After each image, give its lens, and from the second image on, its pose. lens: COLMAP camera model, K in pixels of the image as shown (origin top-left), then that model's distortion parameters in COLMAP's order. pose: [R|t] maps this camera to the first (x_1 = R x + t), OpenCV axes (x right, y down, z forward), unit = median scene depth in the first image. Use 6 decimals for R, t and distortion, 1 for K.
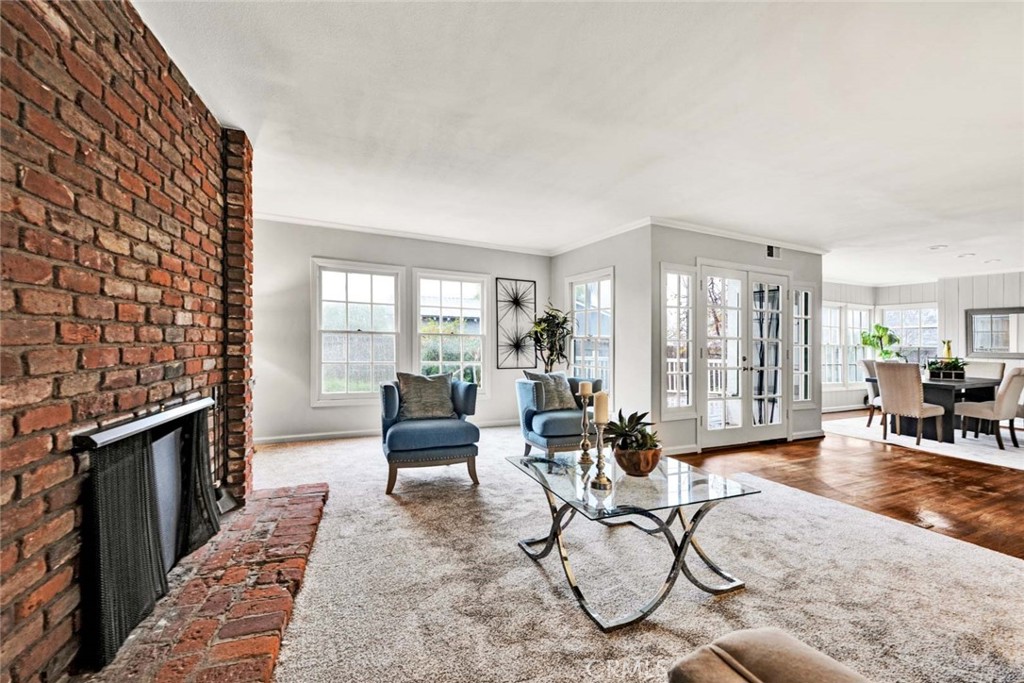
lens RADIAL K [[406.9, 0, 512.0], [0, 406.9, 341.5], [0, 0, 1]] dist [0.000042, 0.000122]
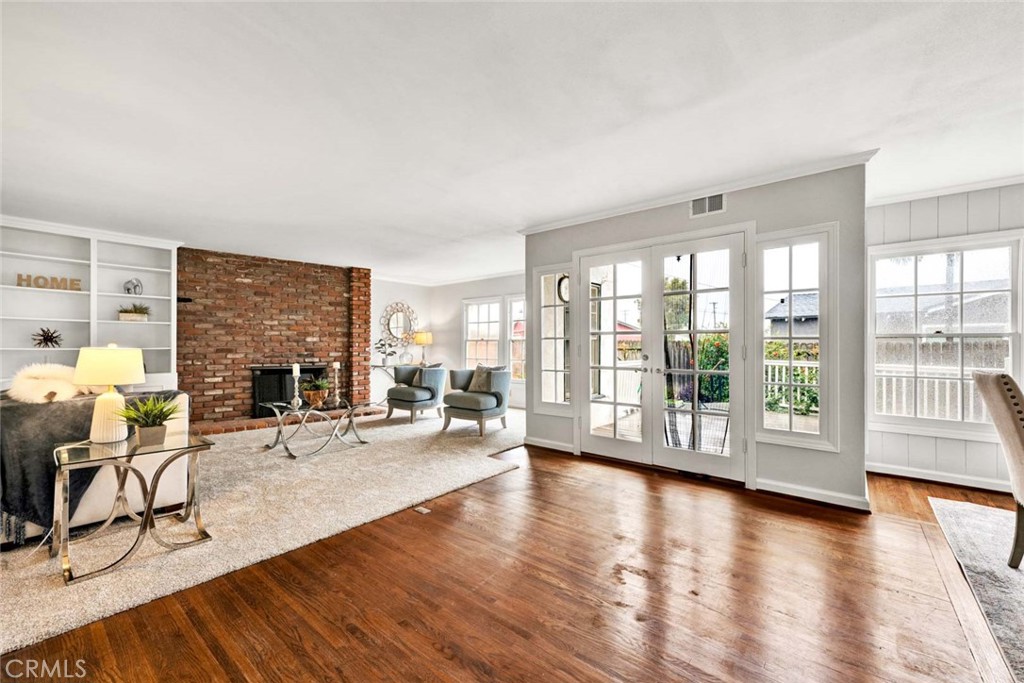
lens RADIAL K [[407.6, 0, 512.0], [0, 407.6, 341.5], [0, 0, 1]] dist [0.001089, 0.000101]
pose [[0.445810, -0.029868, -0.894629, 1.164459], [0.013181, 0.999554, -0.026803, 0.029119], [0.895031, 0.000157, 0.446005, 0.410027]]
